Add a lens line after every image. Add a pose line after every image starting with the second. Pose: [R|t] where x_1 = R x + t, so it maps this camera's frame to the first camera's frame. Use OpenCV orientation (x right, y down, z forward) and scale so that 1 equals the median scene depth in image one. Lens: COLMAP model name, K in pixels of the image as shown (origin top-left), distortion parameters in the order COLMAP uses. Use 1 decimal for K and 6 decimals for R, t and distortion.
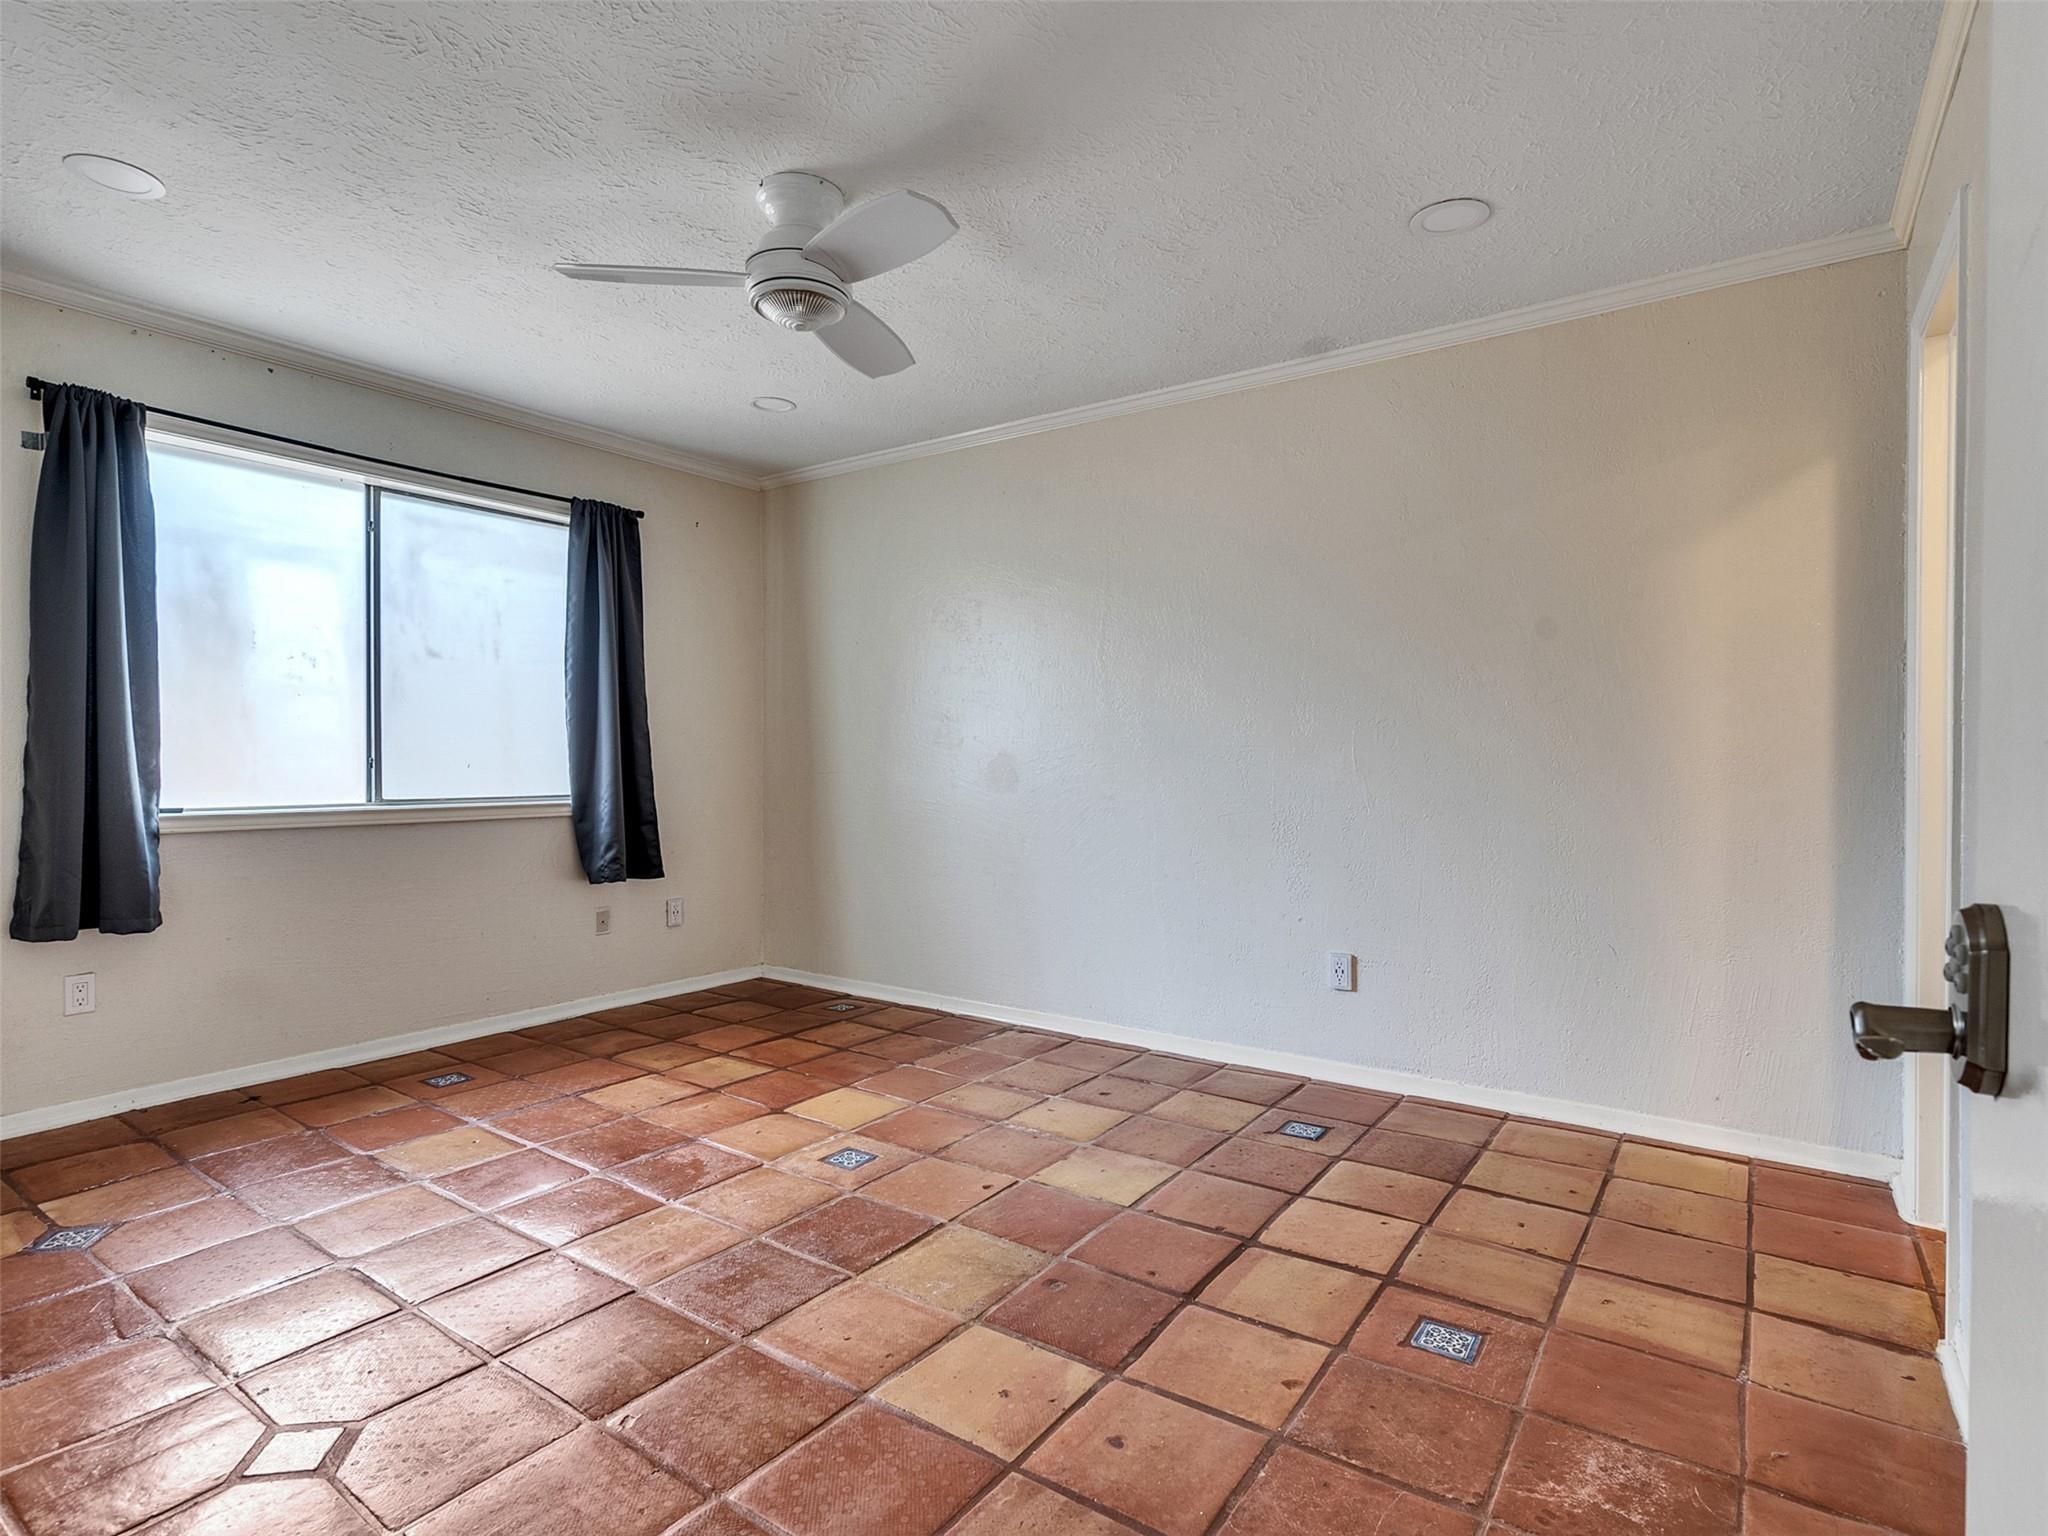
lens RADIAL K [[1060.1, 0, 1021.4], [0, 1060.1, 764.3], [0, 0, 1]] dist [-0.006196, 0.005701]
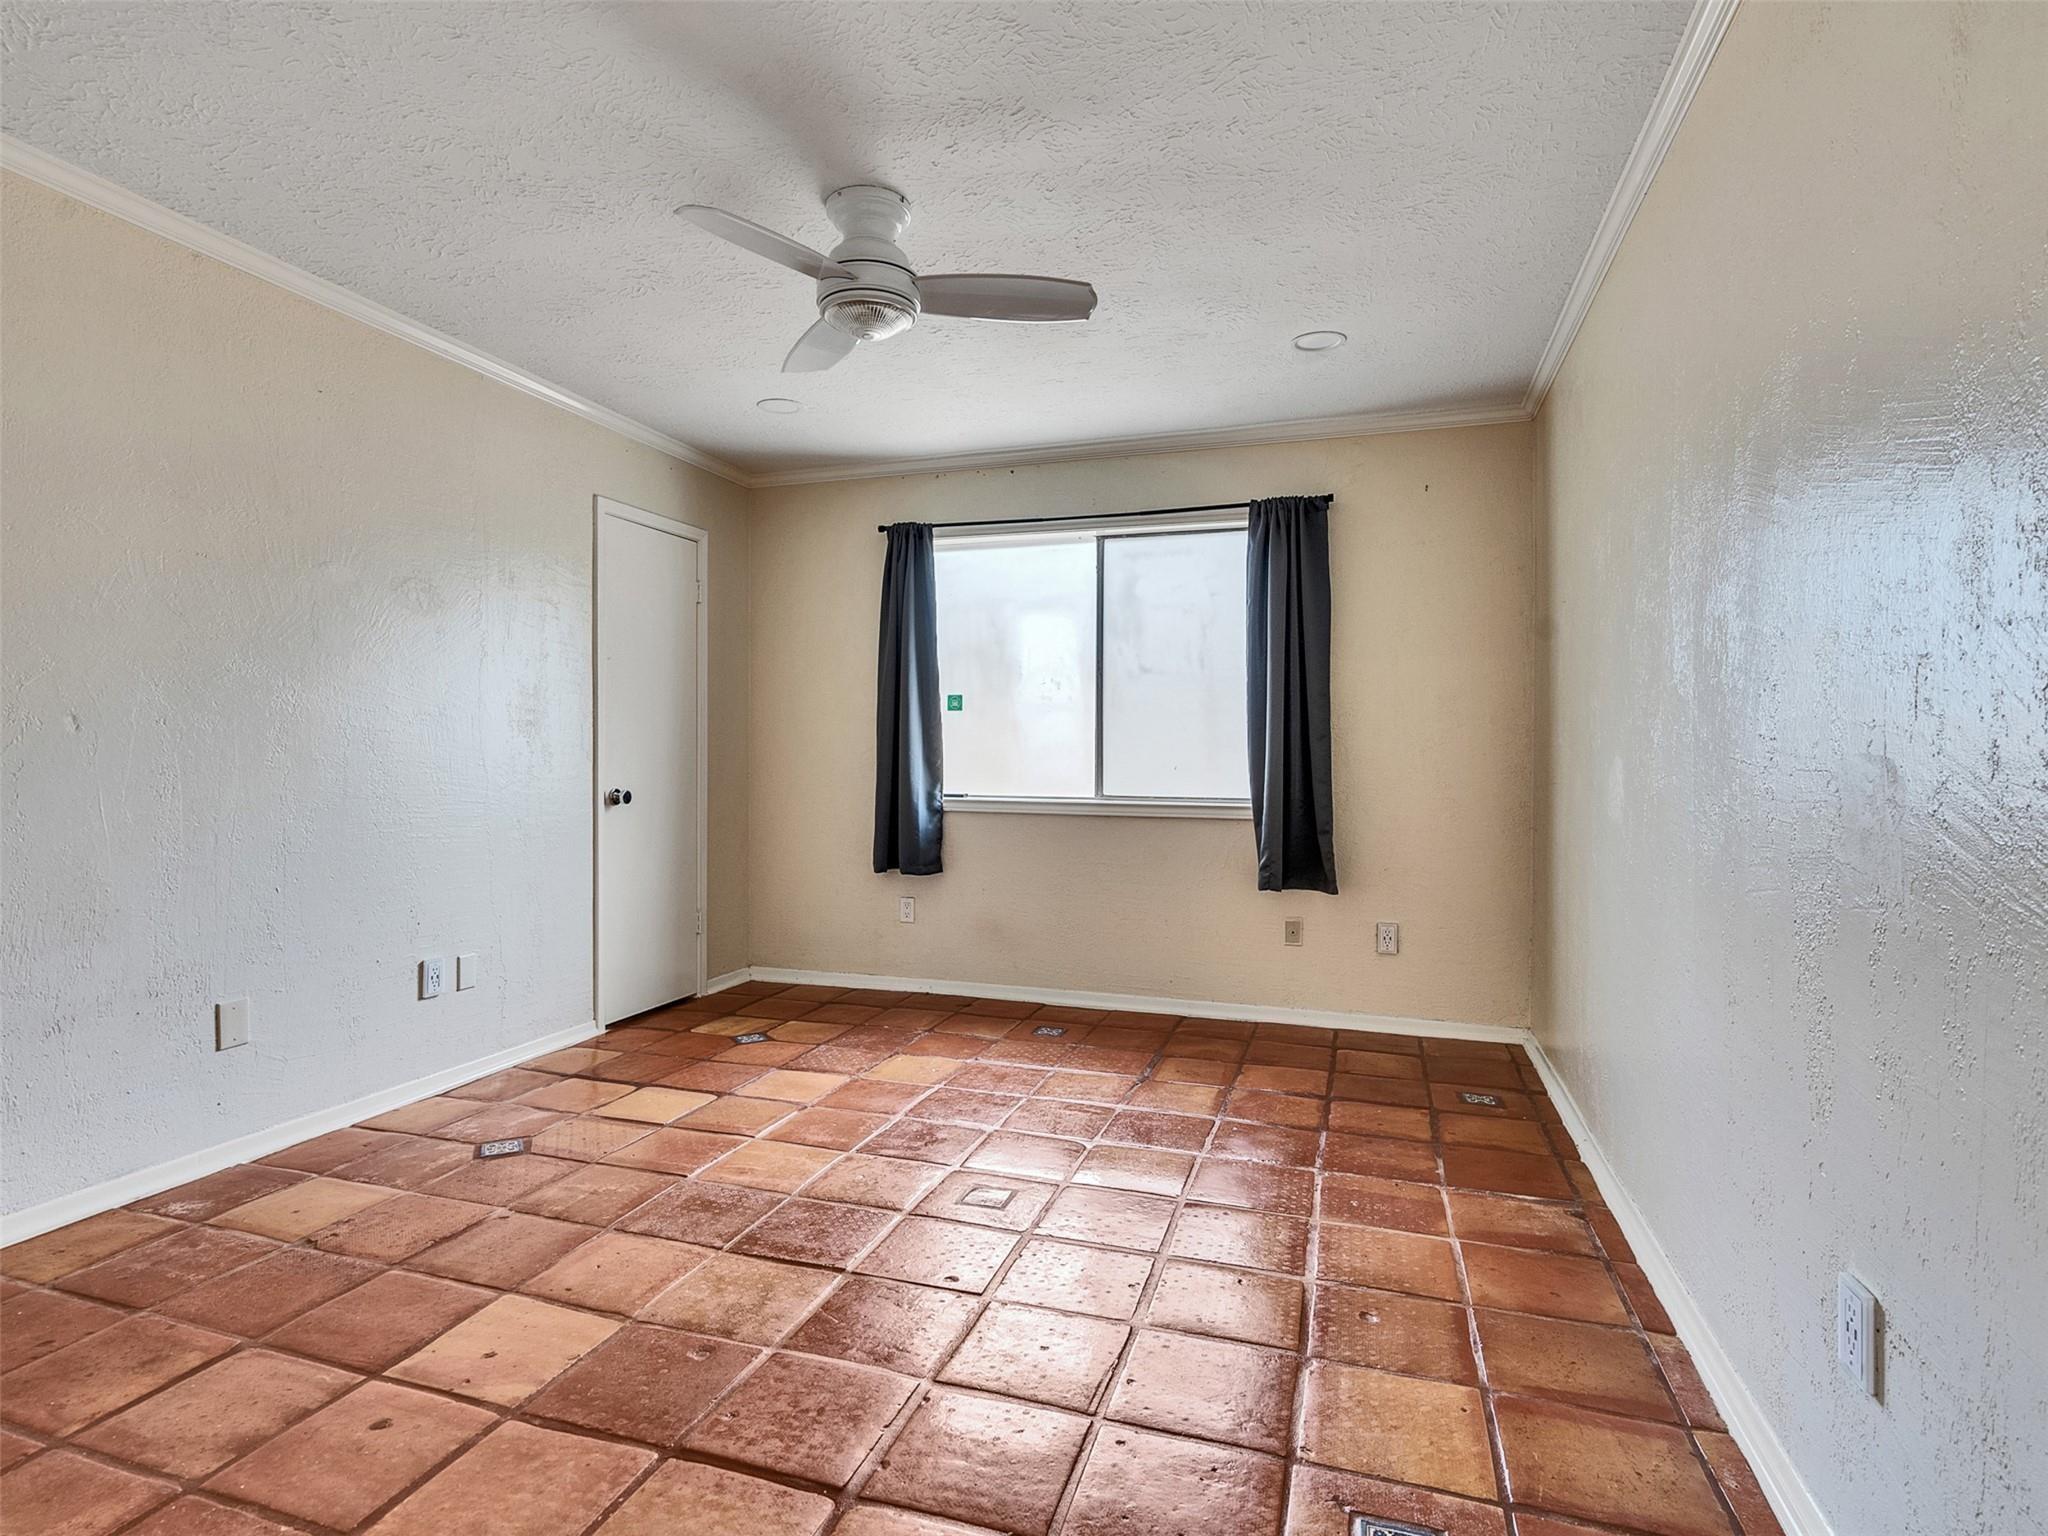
lens RADIAL K [[1060.1, 0, 980.1], [0, 1060.1, 761.6], [0, 0, 1]] dist [-0.006196, 0.005701]
pose [[0.276574, 0.003018, -0.960988, 0.525029], [-0.011502, 0.999934, -0.000170, -0.002882], [0.960924, 0.011100, 0.276590, 0.540399]]
